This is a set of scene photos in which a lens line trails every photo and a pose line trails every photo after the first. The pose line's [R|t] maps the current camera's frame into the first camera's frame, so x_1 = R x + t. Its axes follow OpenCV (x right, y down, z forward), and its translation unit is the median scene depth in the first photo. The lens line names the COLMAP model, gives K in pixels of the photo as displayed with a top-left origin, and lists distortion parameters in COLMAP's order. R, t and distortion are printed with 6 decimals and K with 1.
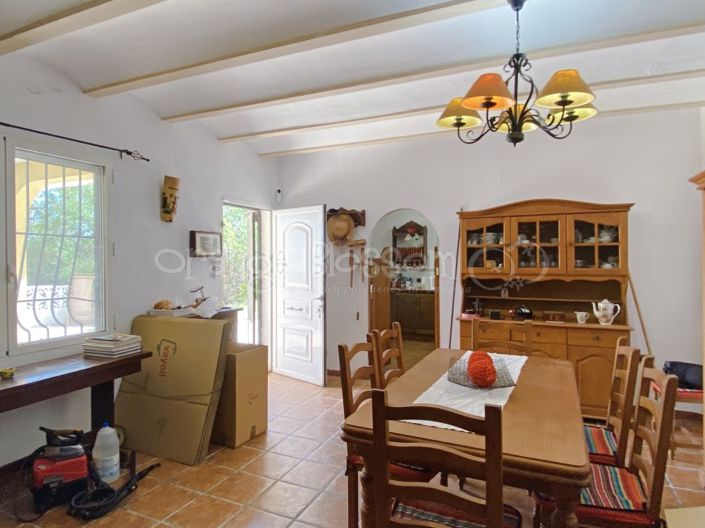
lens RADIAL K [[432.8, 0, 355.9], [0, 432.8, 258.2], [0, 0, 1]] dist [0.025830, -0.031336]
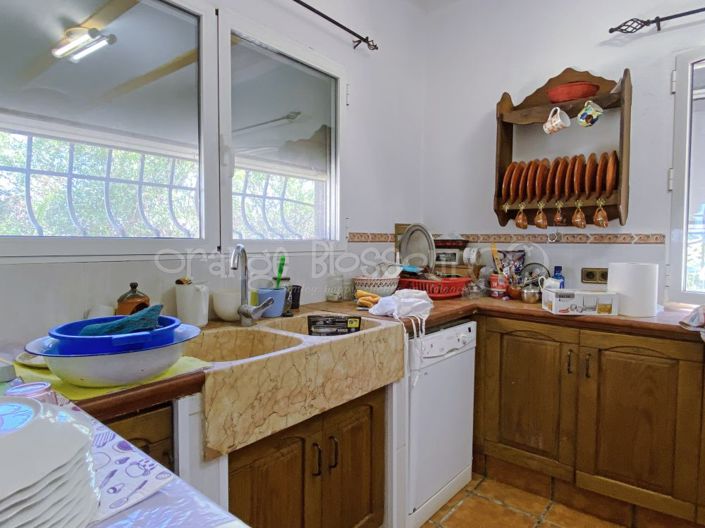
lens RADIAL K [[432.8, 0, 351.7], [0, 432.8, 266.8], [0, 0, 1]] dist [0.025830, -0.031336]
pose [[0.960425, 0.022660, -0.277614, 0.143820], [-0.006411, 0.998220, 0.059302, 0.057159], [0.278463, -0.055175, 0.958861, 1.333253]]
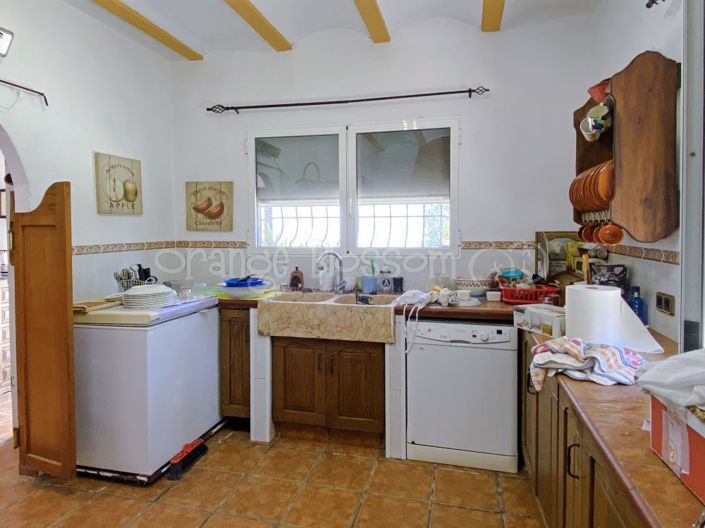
lens RADIAL K [[432.8, 0, 352.6], [0, 432.8, 262.3], [0, 0, 1]] dist [0.025830, -0.031336]
pose [[0.173862, 0.077183, -0.981741, 0.666155], [0.006463, 0.996813, 0.079513, 0.021610], [0.984749, -0.020169, 0.172809, 1.572503]]
